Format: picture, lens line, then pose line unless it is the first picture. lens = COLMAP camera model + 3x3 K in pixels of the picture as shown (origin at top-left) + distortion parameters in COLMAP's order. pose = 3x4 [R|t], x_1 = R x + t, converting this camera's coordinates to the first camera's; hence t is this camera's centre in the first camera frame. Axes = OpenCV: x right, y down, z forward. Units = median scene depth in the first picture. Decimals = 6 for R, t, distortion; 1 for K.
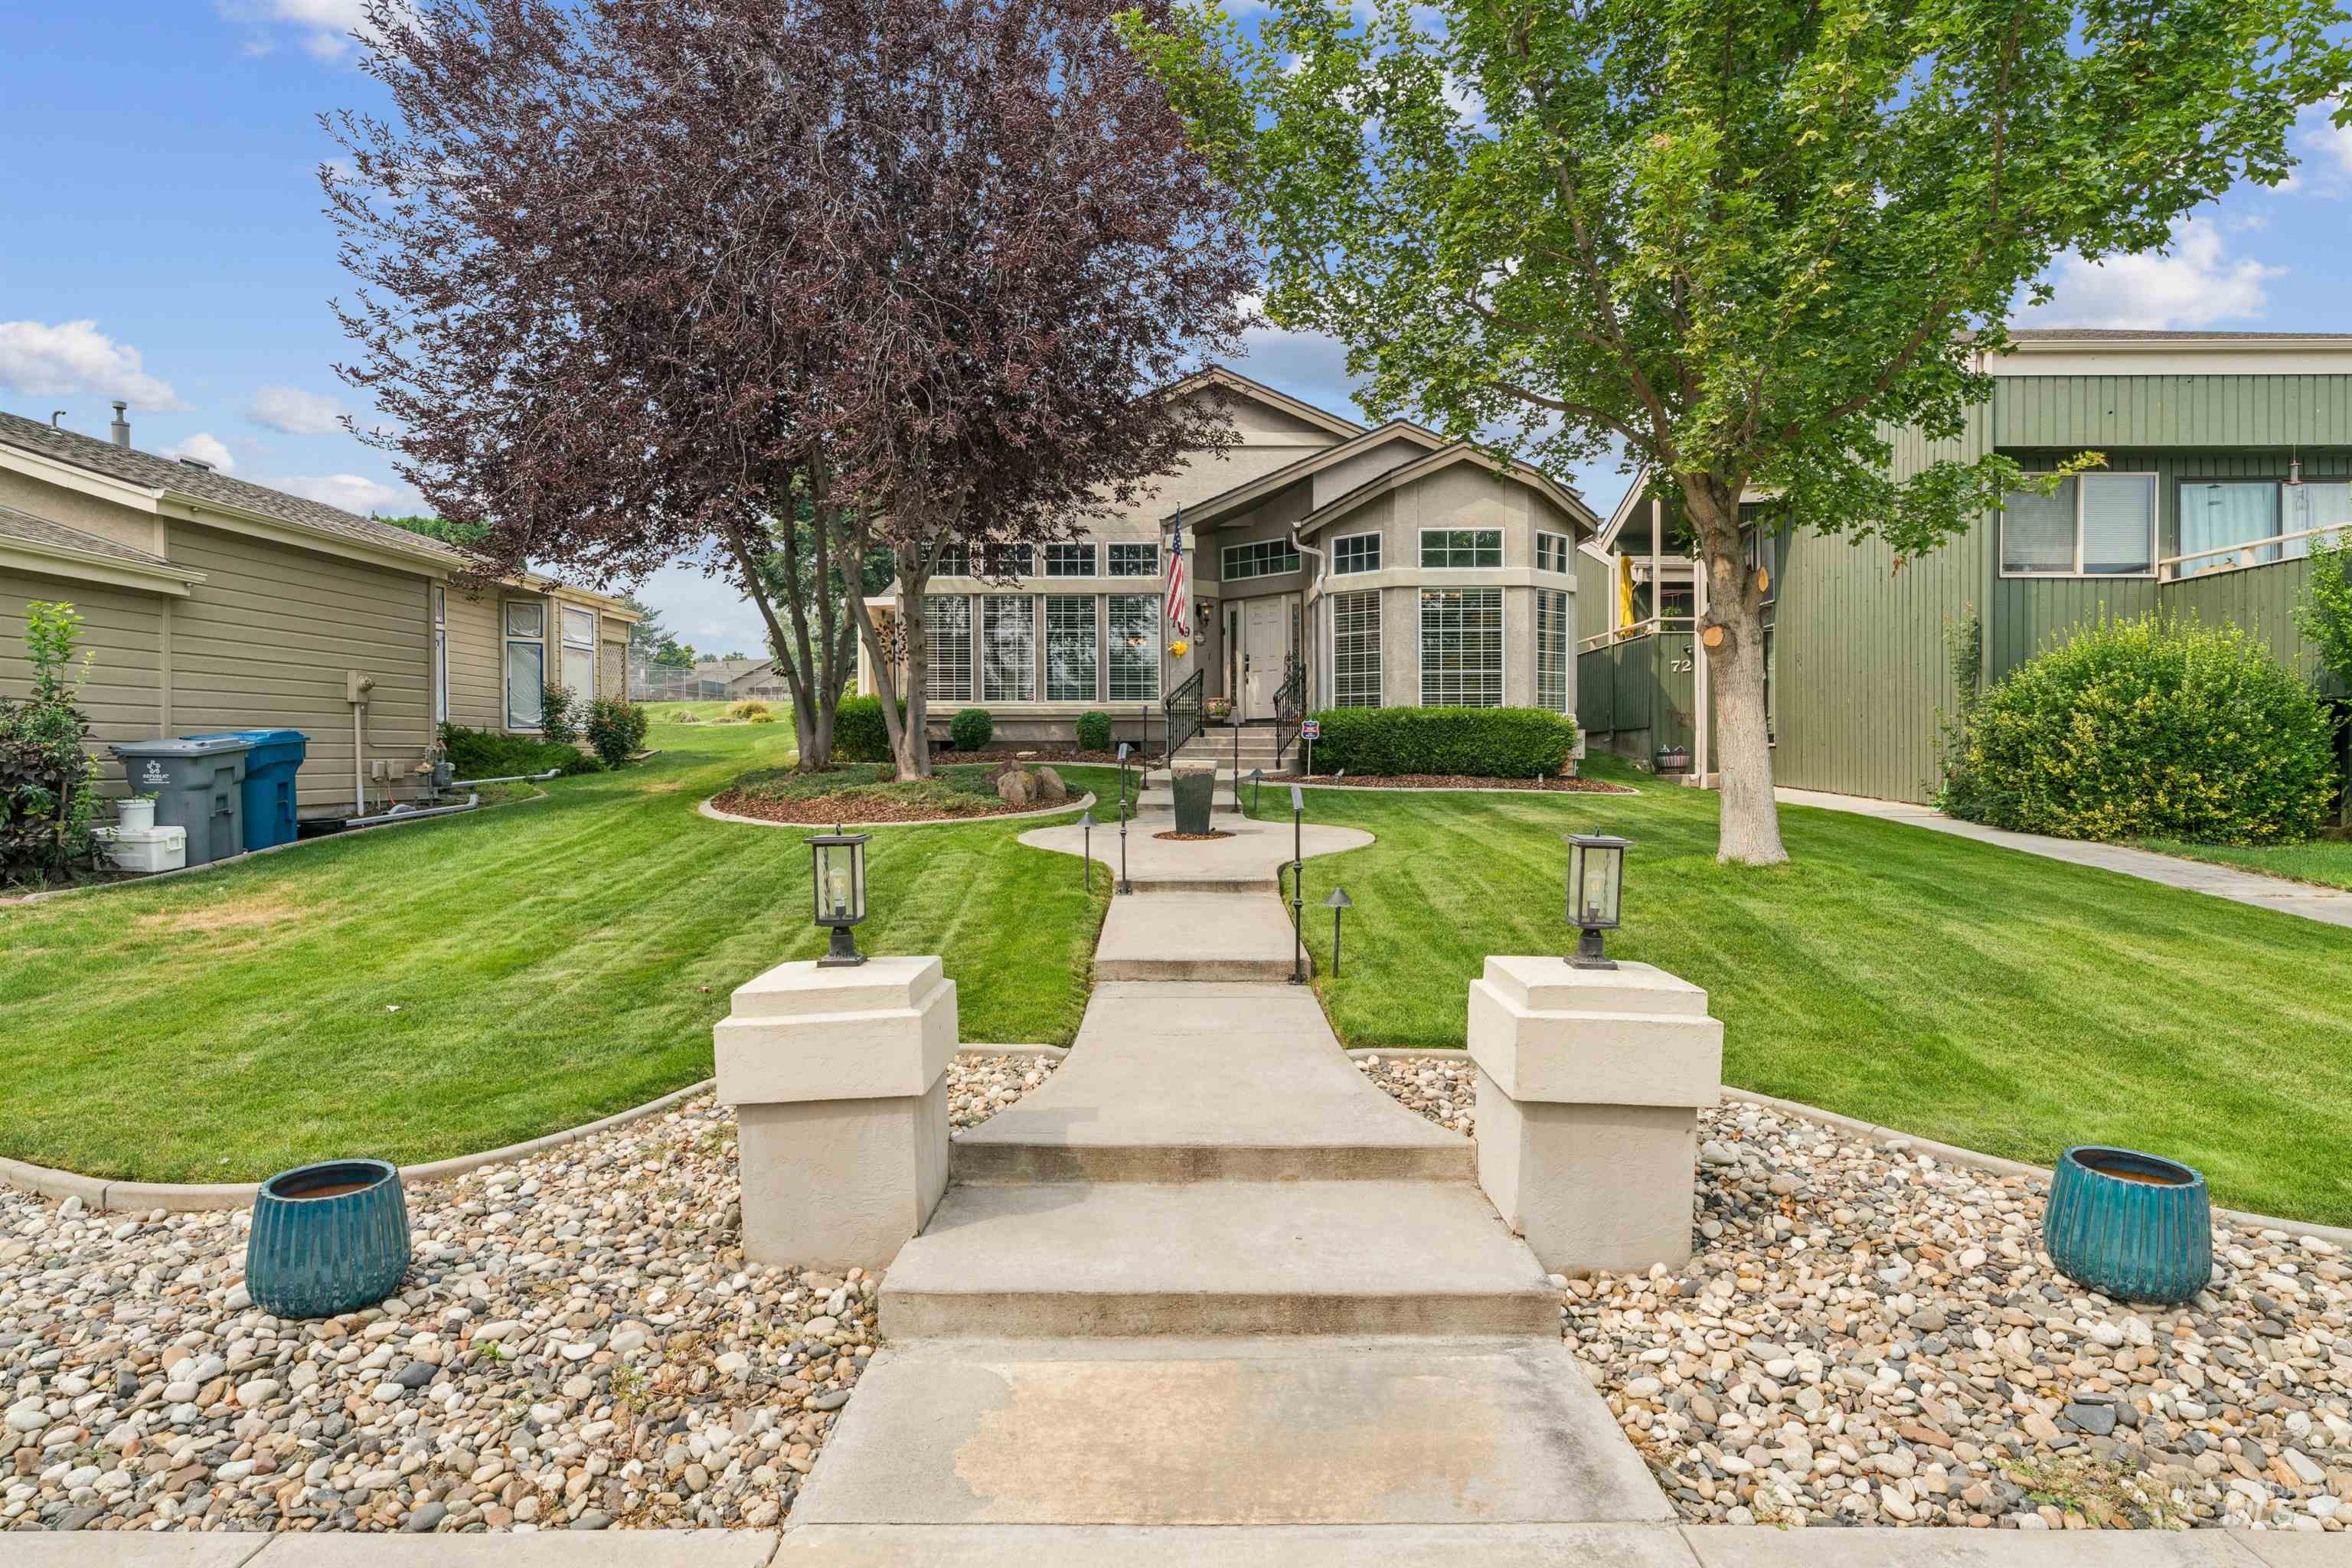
lens RADIAL K [[1339.6, 0, 1127.2], [0, 1339.6, 802.8], [0, 0, 1]] dist [0.026971, 0.000329]
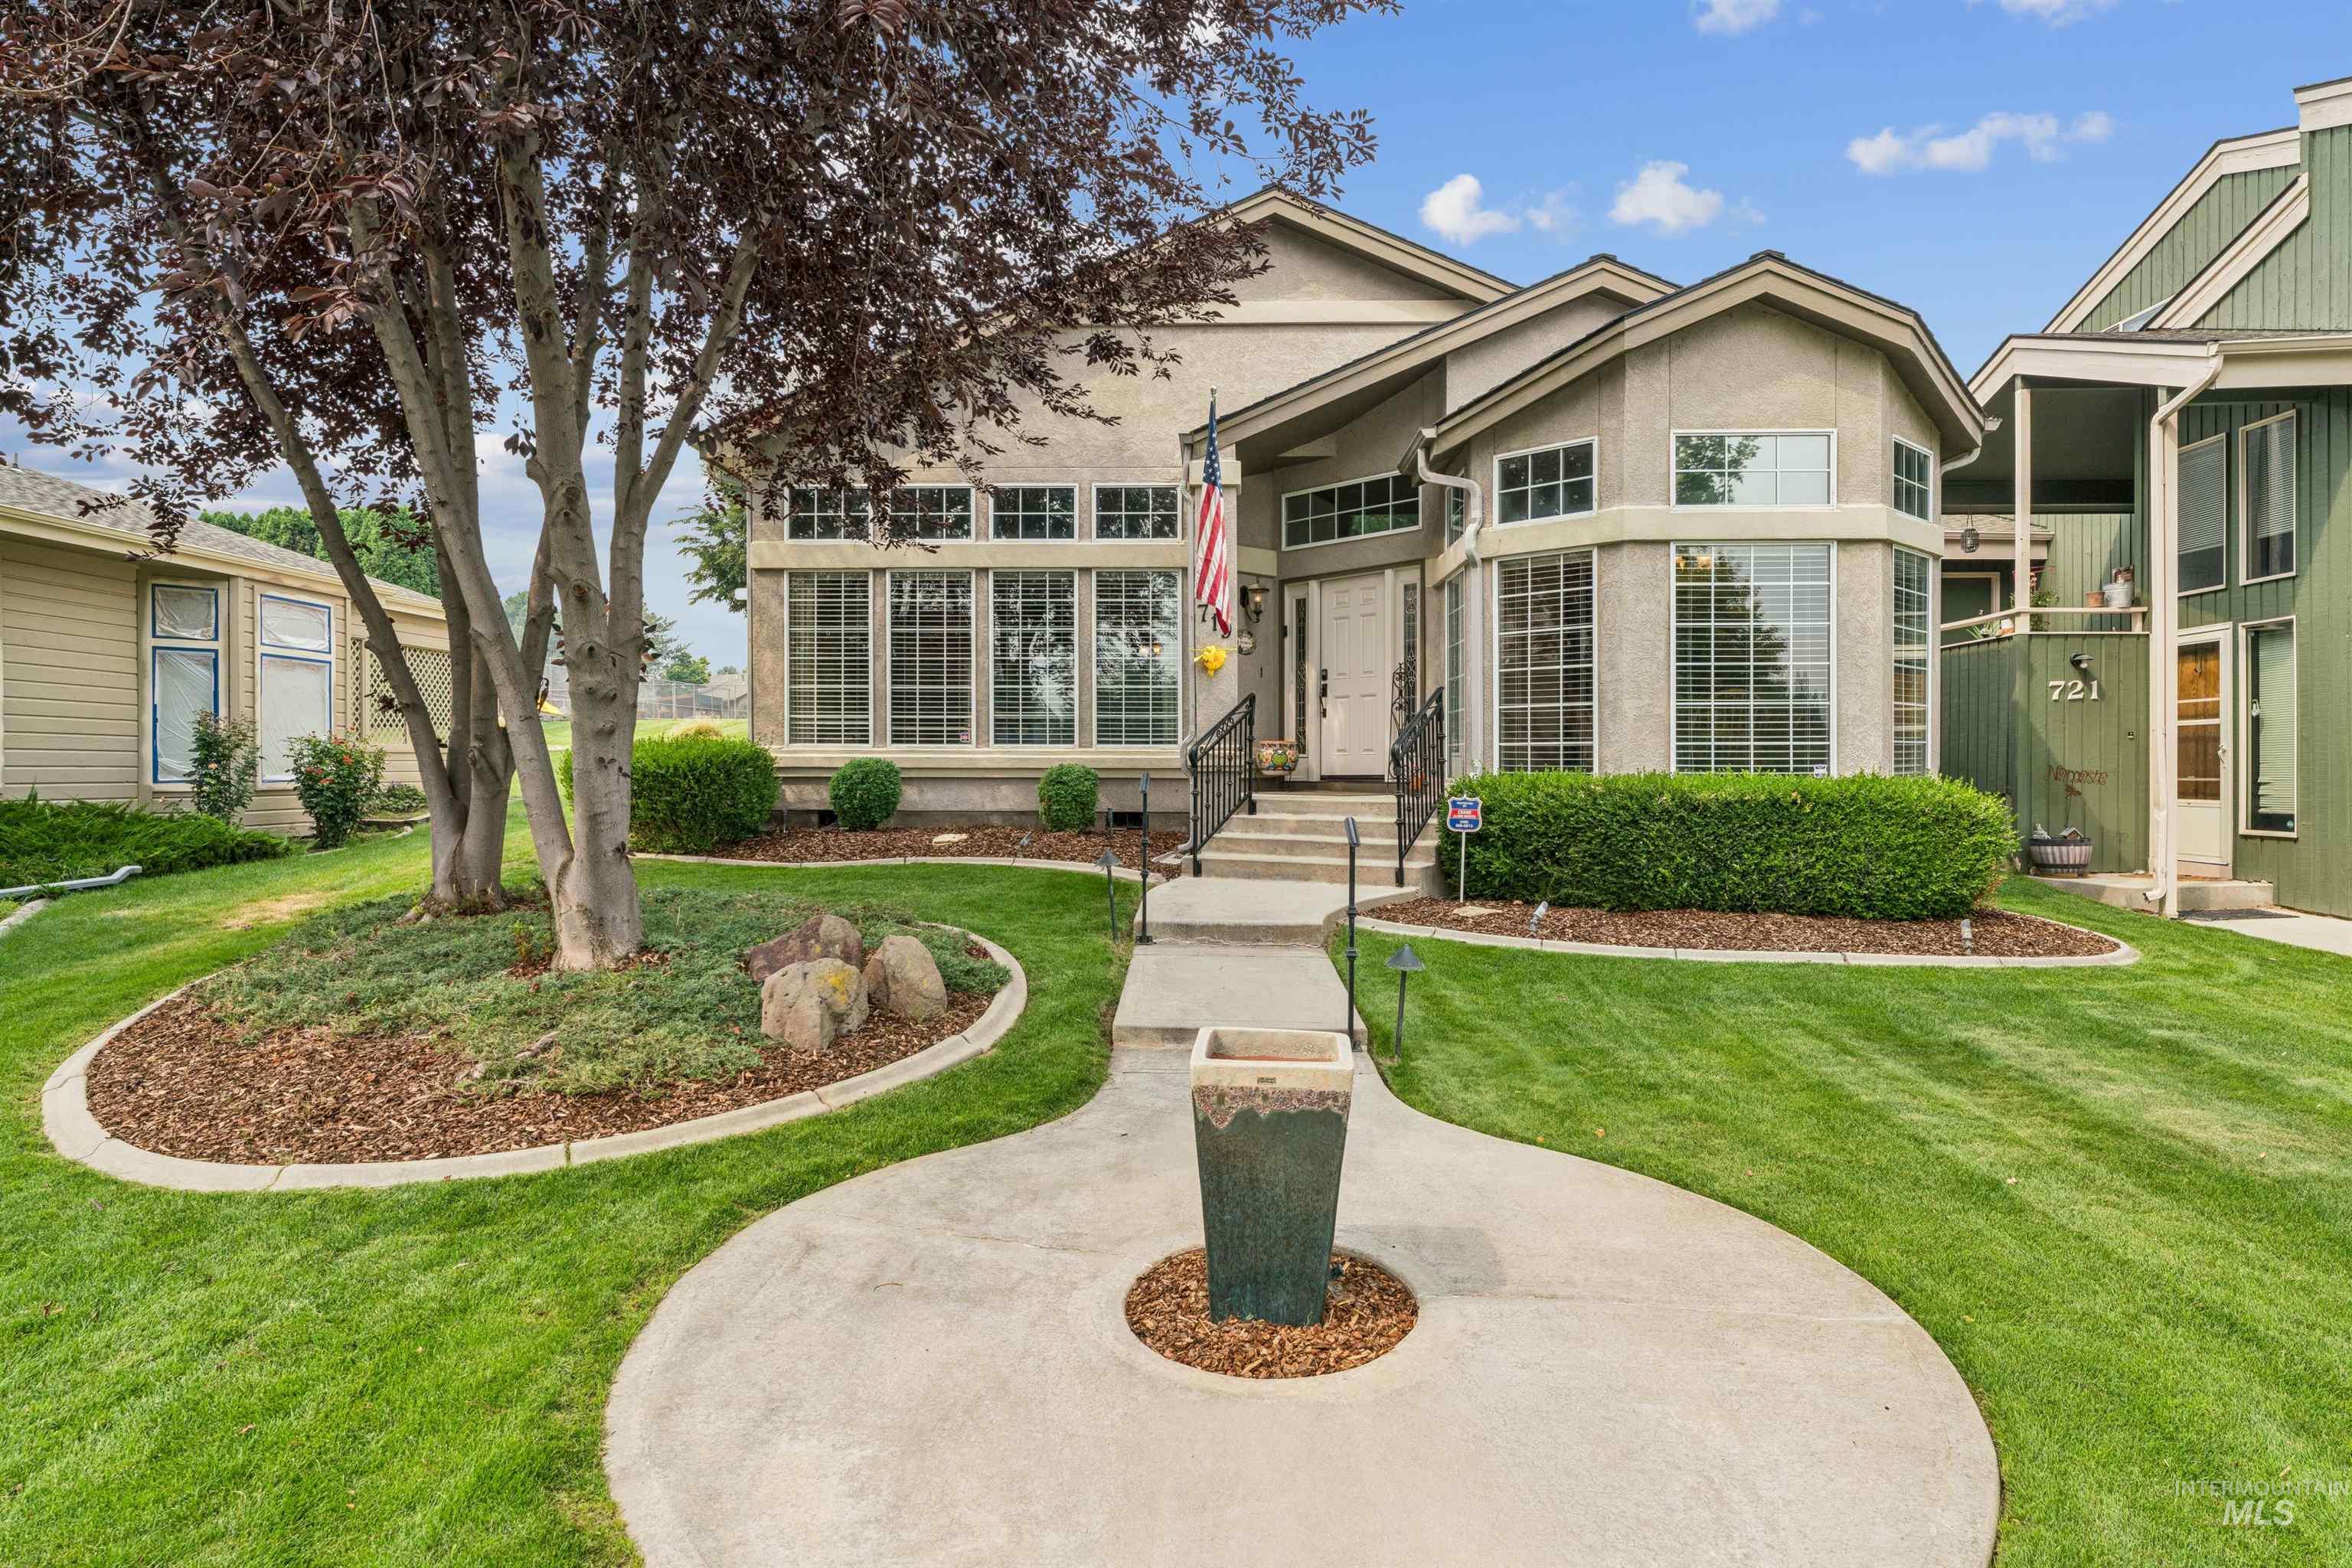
lens RADIAL K [[1349.4, 0, 1176.0], [0, 1349.4, 784.0], [0, 0, 1]] dist [0.001715, 0.000633]
pose [[0.999917, 0.001229, 0.012828, 0.015395], [-0.000923, 0.999717, -0.023775, -0.046877], [-0.012854, 0.023761, 0.999635, 0.416113]]
